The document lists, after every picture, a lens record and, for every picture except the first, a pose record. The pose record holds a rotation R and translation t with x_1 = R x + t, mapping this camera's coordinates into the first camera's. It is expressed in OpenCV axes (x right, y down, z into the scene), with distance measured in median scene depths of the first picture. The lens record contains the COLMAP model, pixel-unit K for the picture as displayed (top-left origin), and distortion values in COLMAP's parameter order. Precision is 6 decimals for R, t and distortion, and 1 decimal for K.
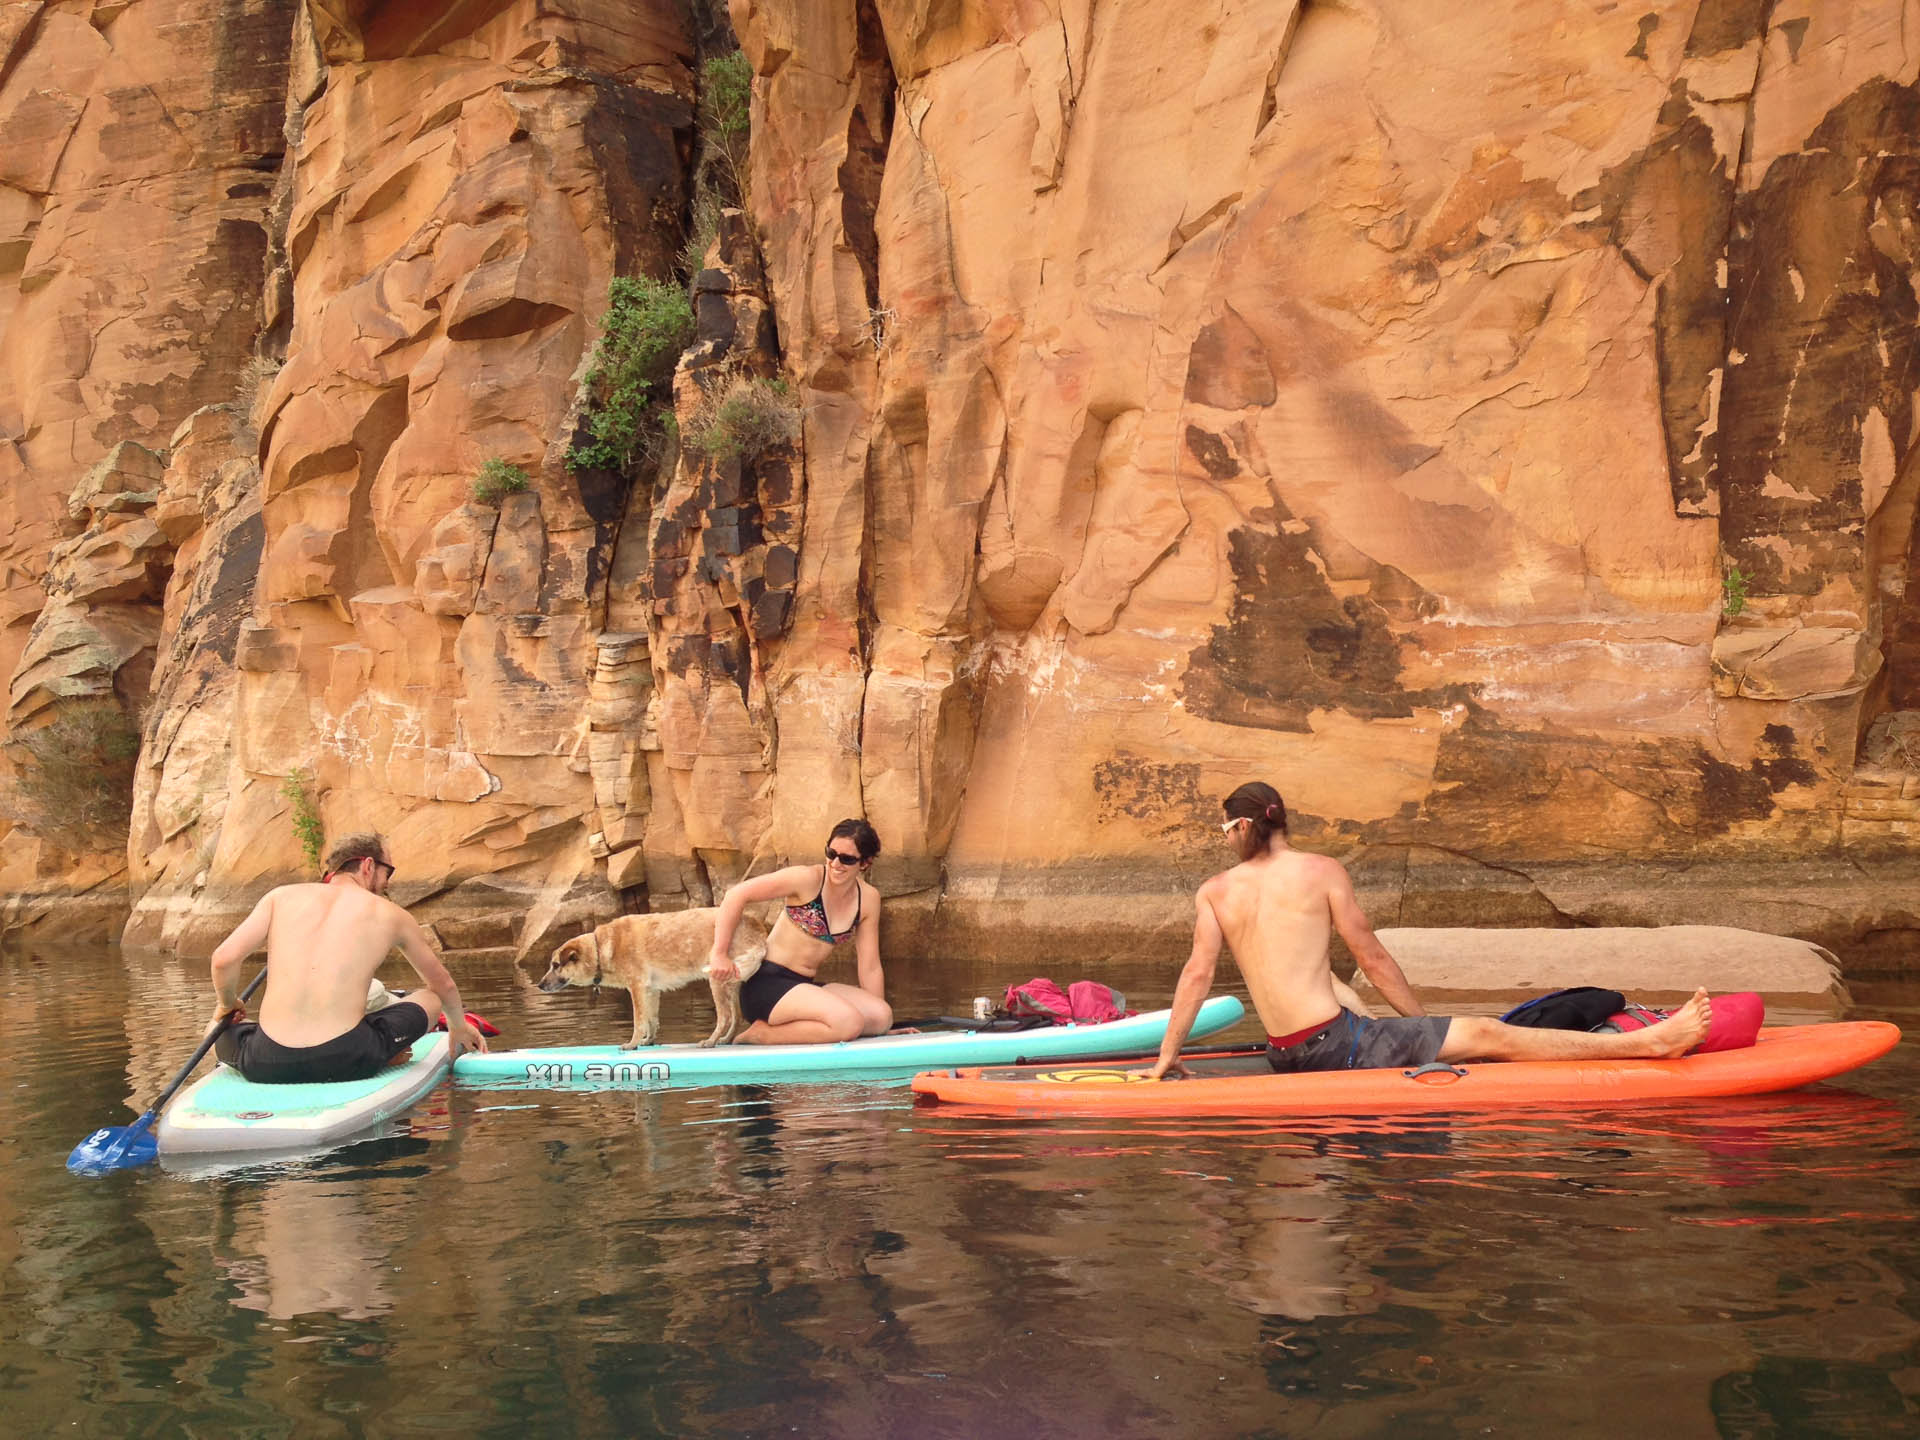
lens RADIAL K [[1718.0, 0, 954.7], [0, 1718.0, 714.4], [0, 0, 1]] dist [0.135504, -0.199940]
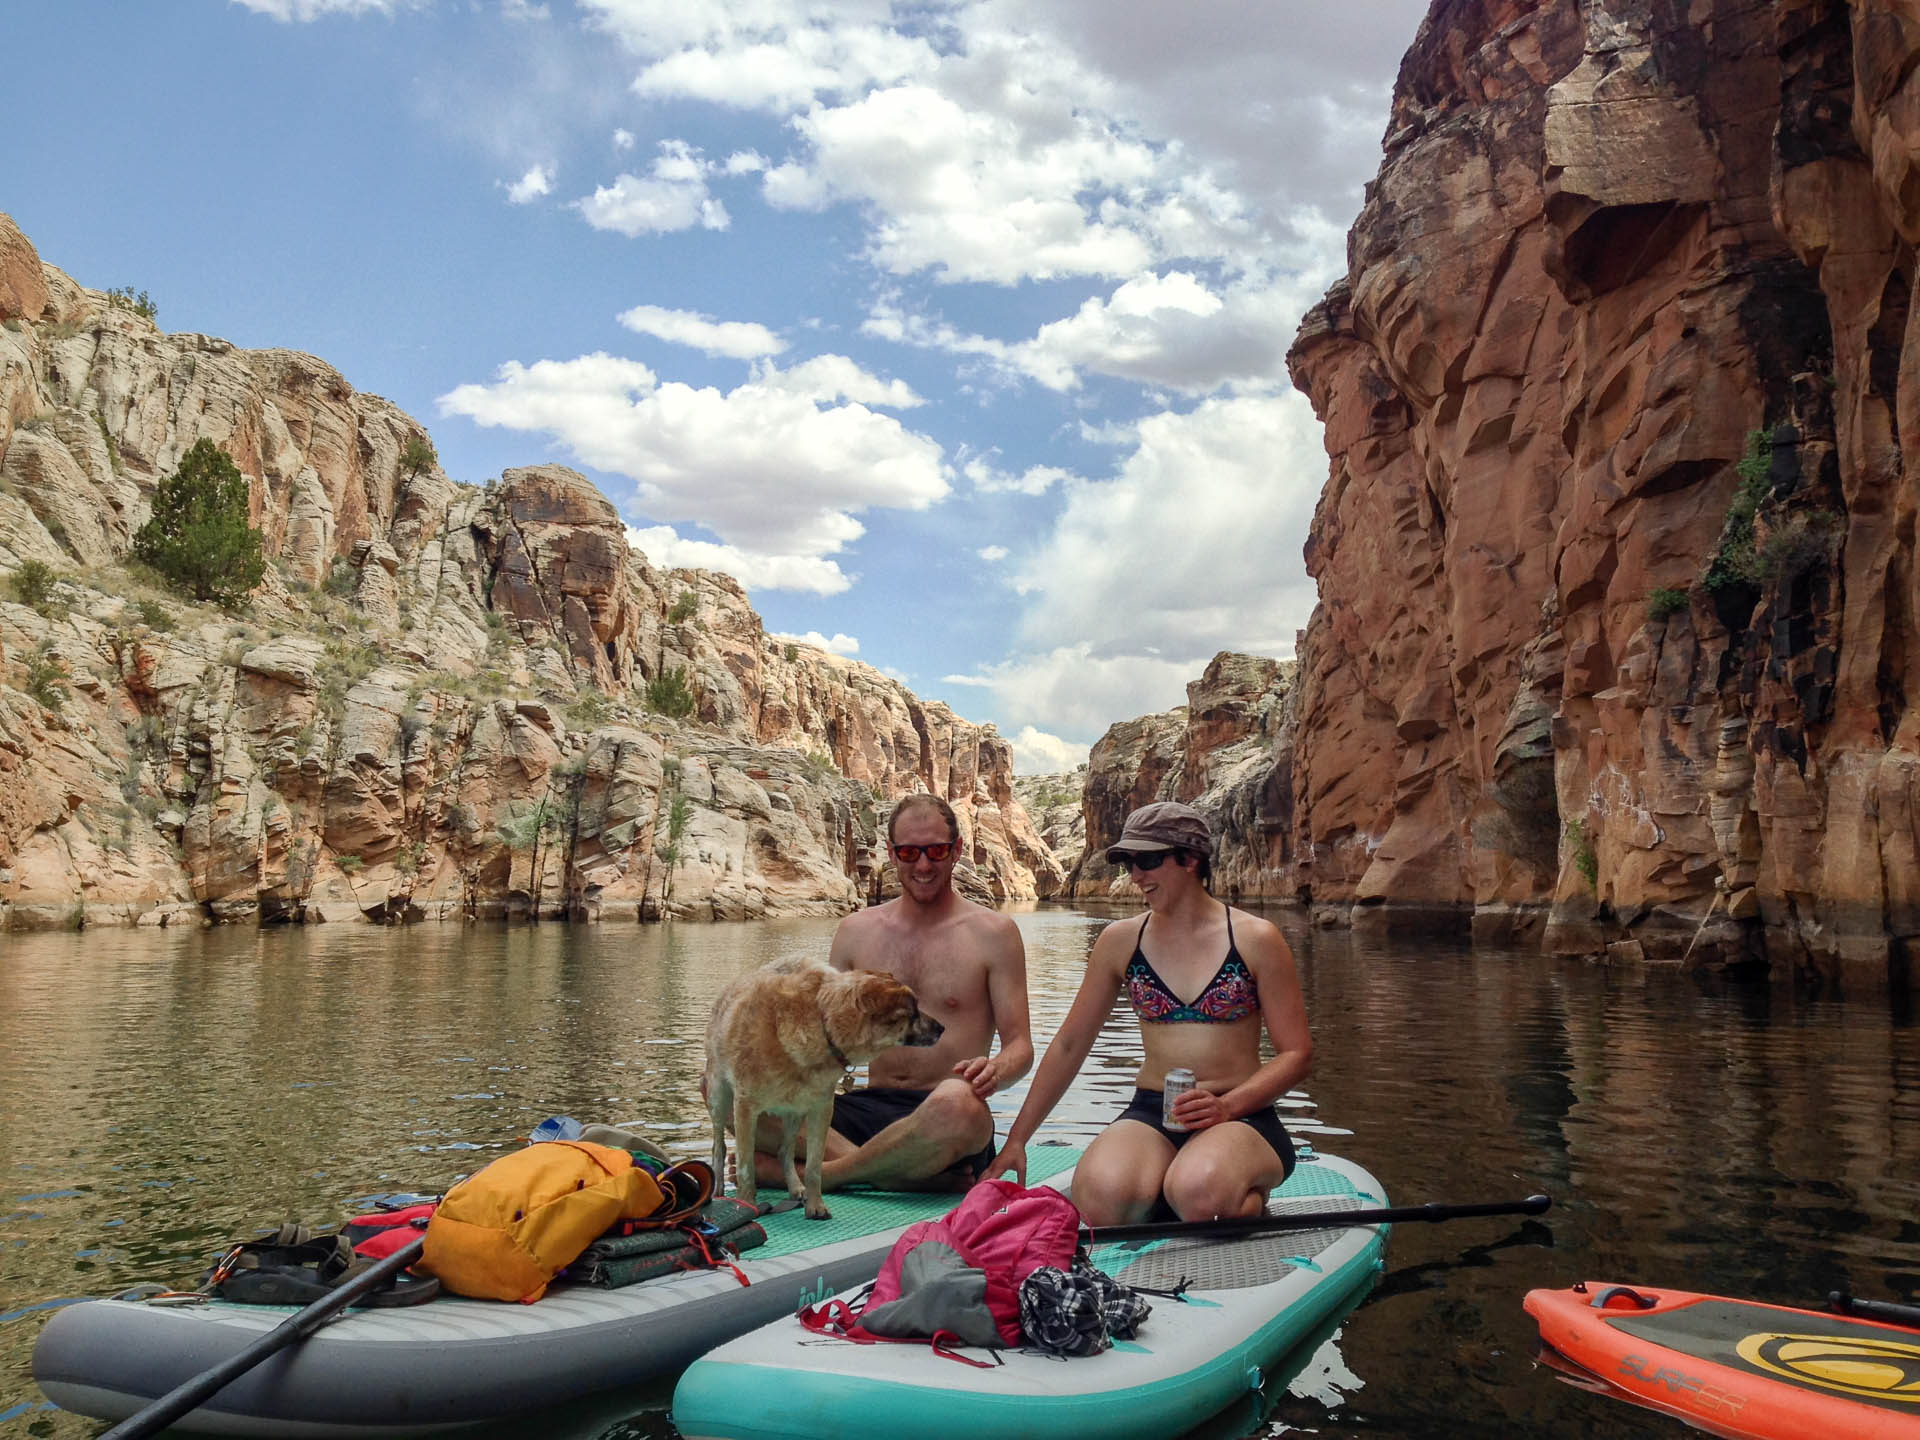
lens RADIAL K [[1718.0, 0, 954.7], [0, 1718.0, 714.4], [0, 0, 1]] dist [0.135504, -0.199940]
pose [[0.588097, -0.045779, -0.807494, 0.491934], [0.037274, 0.998870, -0.029482, -0.032572], [0.807931, -0.012760, 0.589139, -0.217213]]
